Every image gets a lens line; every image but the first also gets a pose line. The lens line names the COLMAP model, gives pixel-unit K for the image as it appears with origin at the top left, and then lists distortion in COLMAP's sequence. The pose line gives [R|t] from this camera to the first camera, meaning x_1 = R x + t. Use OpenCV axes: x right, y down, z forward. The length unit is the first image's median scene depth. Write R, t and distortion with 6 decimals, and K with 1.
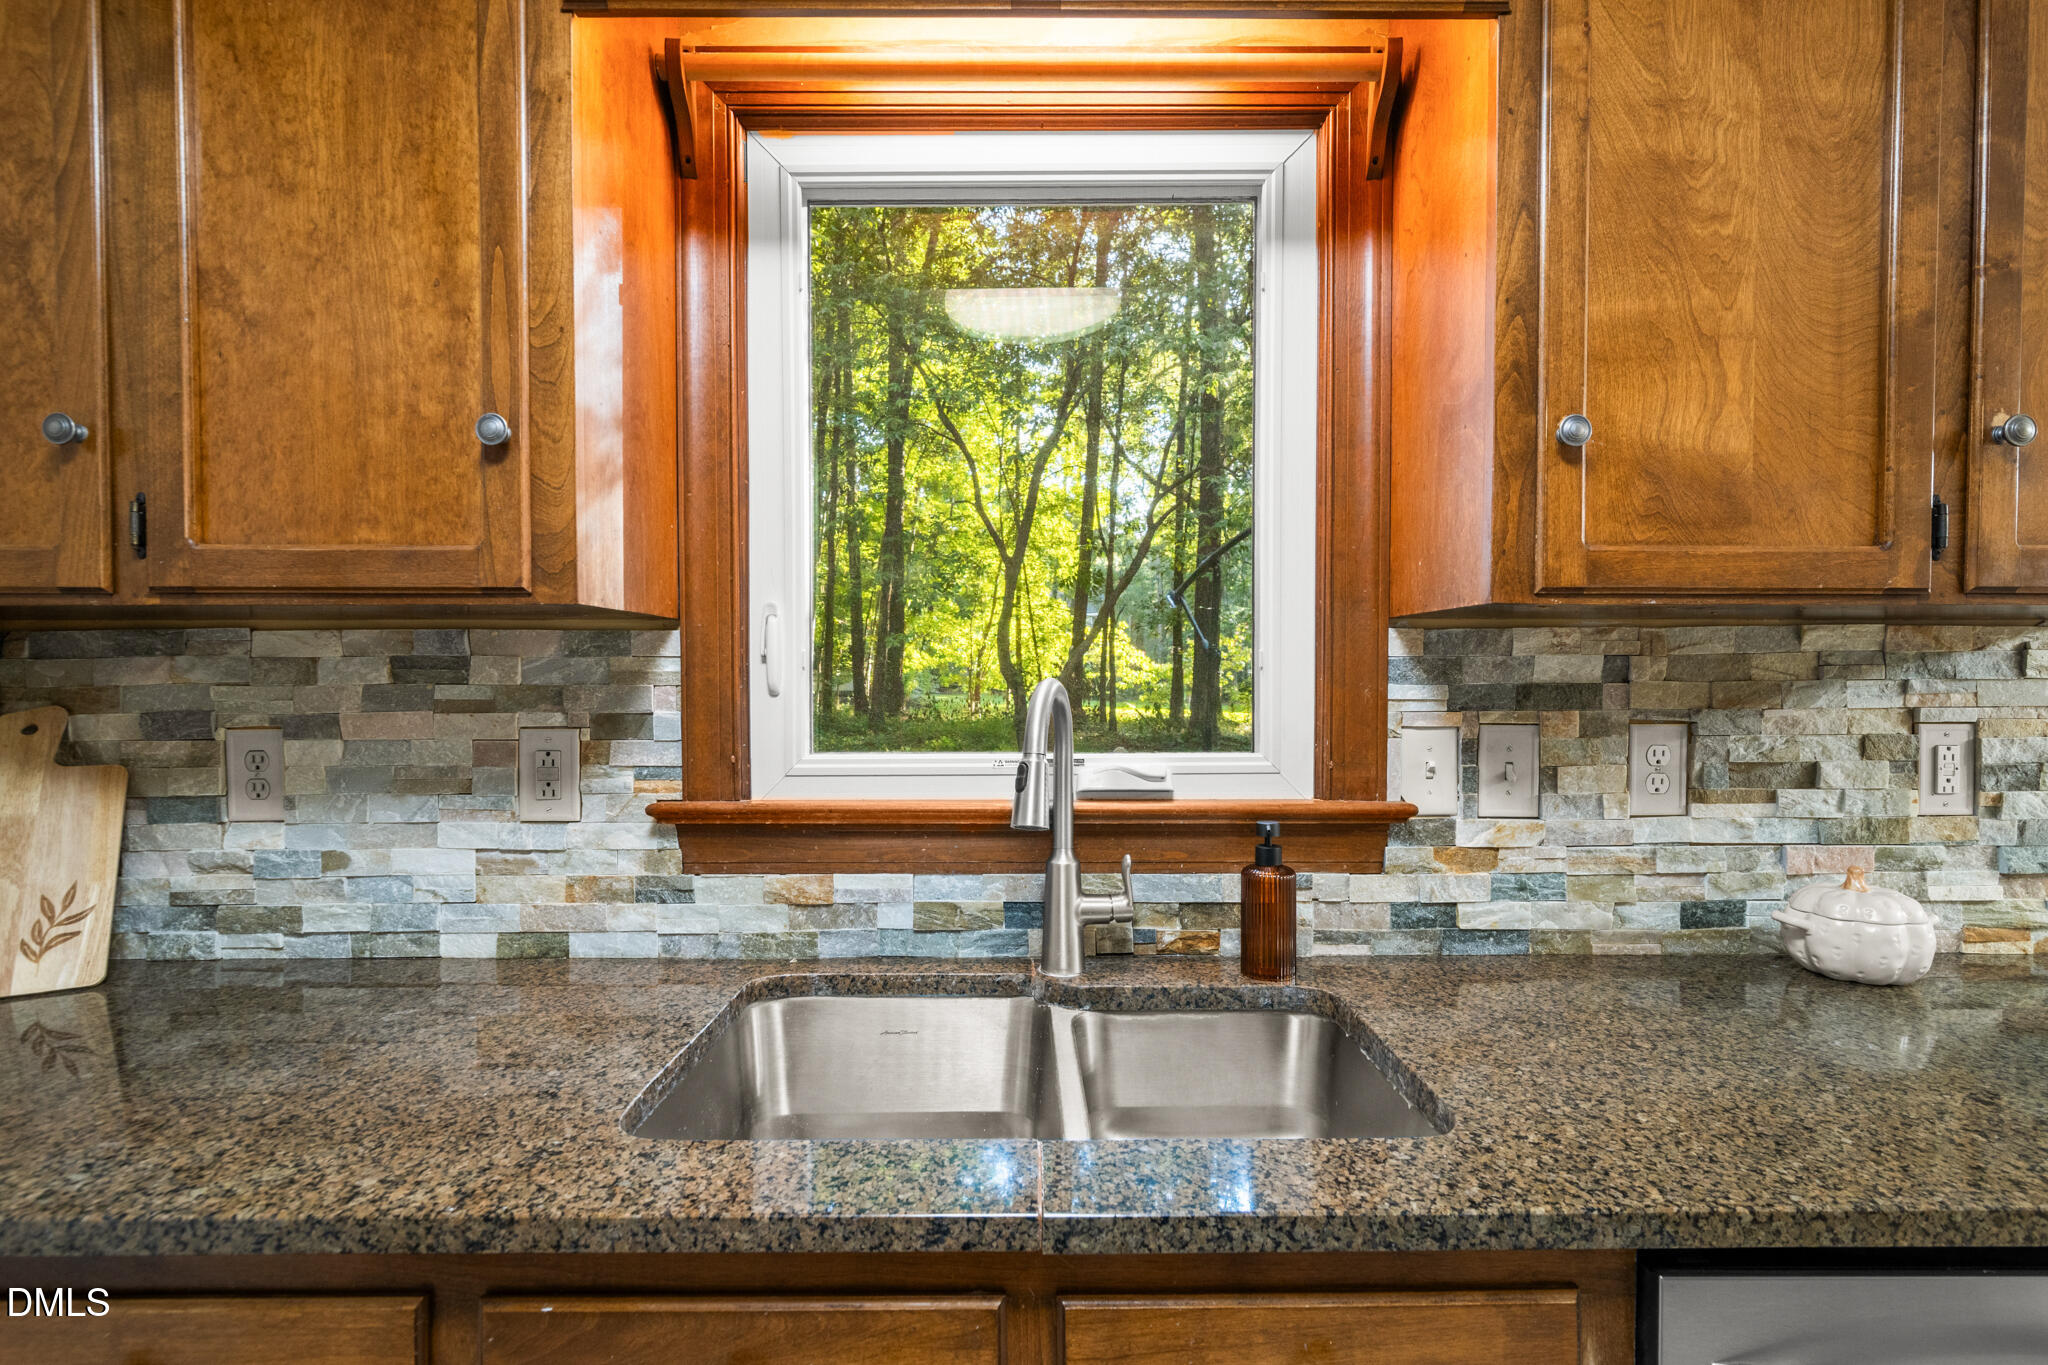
lens RADIAL K [[953.0, 0, 1022.9], [0, 953.0, 694.2], [0, 0, 1]] dist [-0.019942, 0.003072]
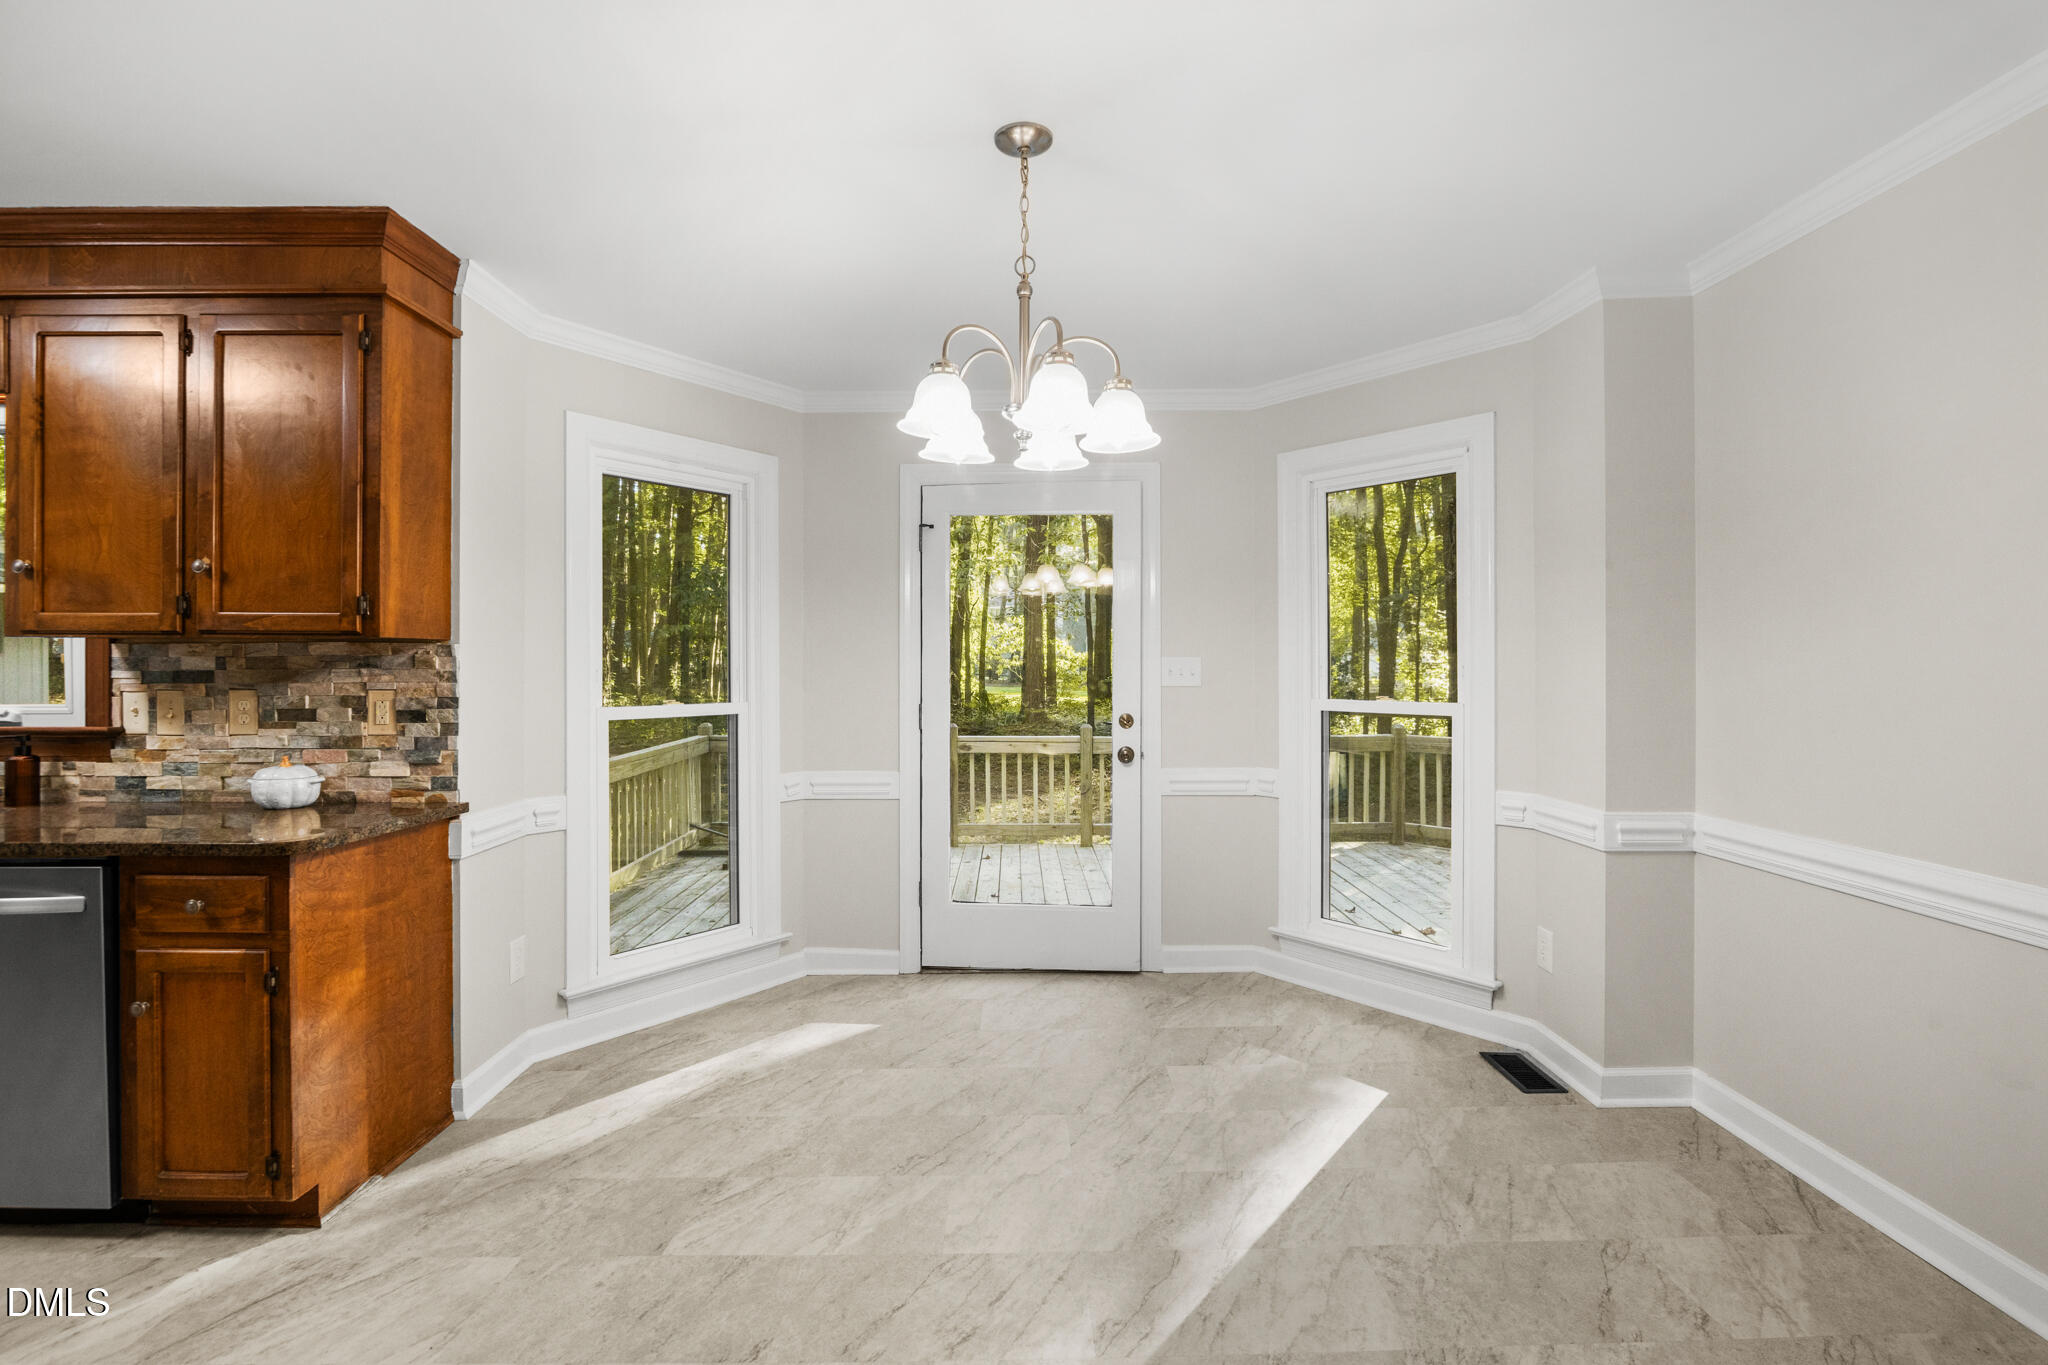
lens RADIAL K [[953.0, 0, 1023.7], [0, 953.0, 668.4], [0, 0, 1]] dist [-0.019942, 0.003072]
pose [[0.999792, 0.000712, 0.020379, 2.340159], [-0.000462, 0.999925, -0.012232, 0.008414], [-0.020386, 0.012220, 0.999718, -1.094029]]
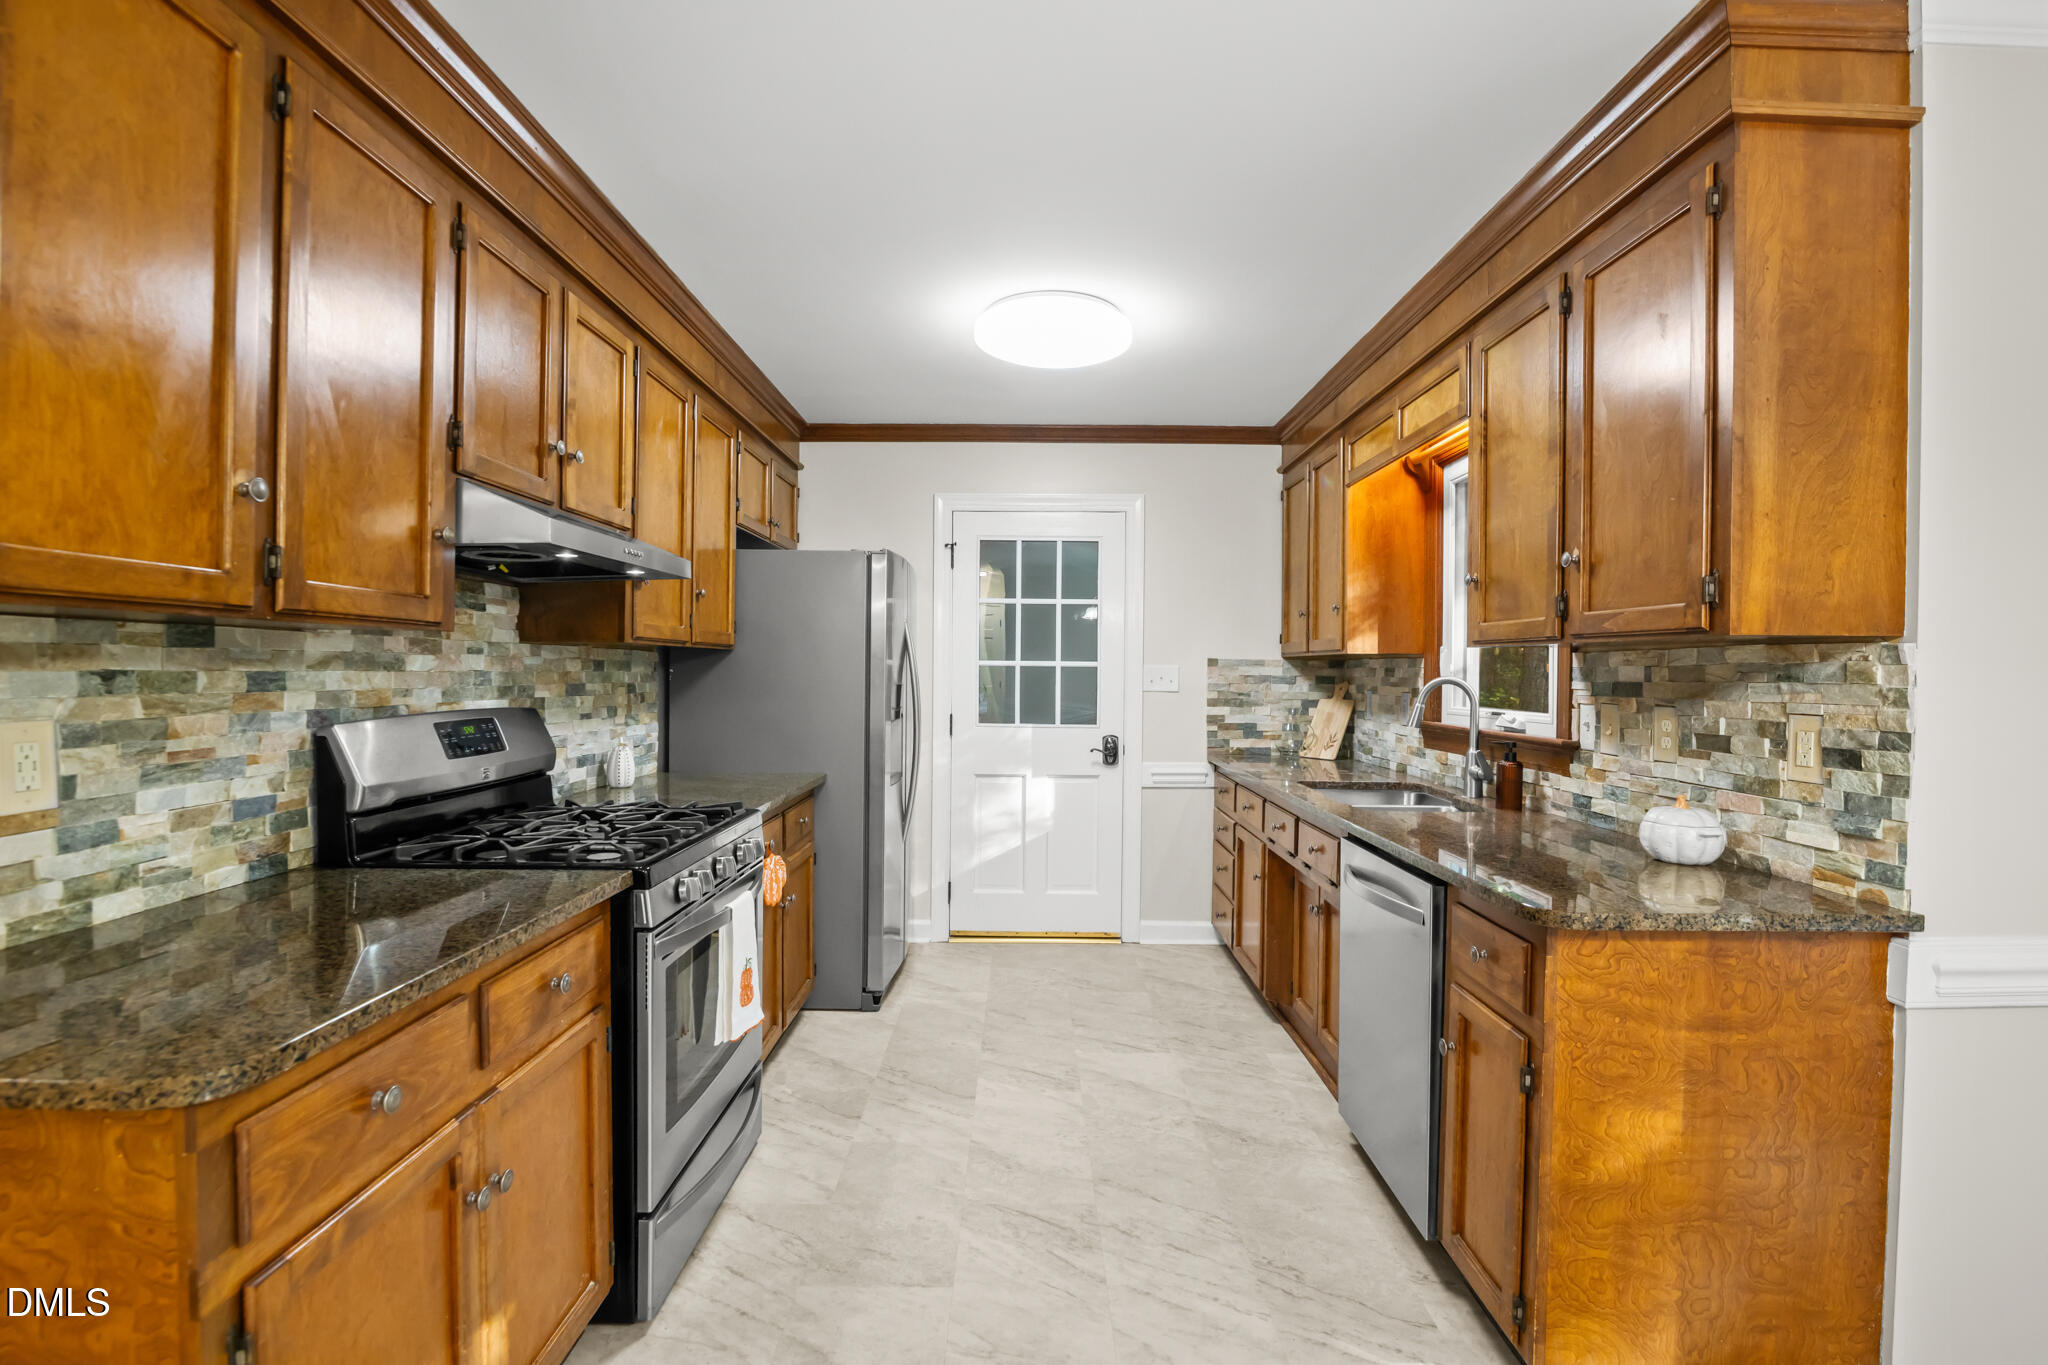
lens RADIAL K [[953.0, 0, 1038.1], [0, 953.0, 681.7], [0, 0, 1]] dist [-0.019942, 0.003072]
pose [[0.022527, 0.013127, -0.999660, 2.328986], [-0.024994, 0.999609, 0.012563, -0.006890], [0.999434, 0.024702, 0.022847, -0.155015]]
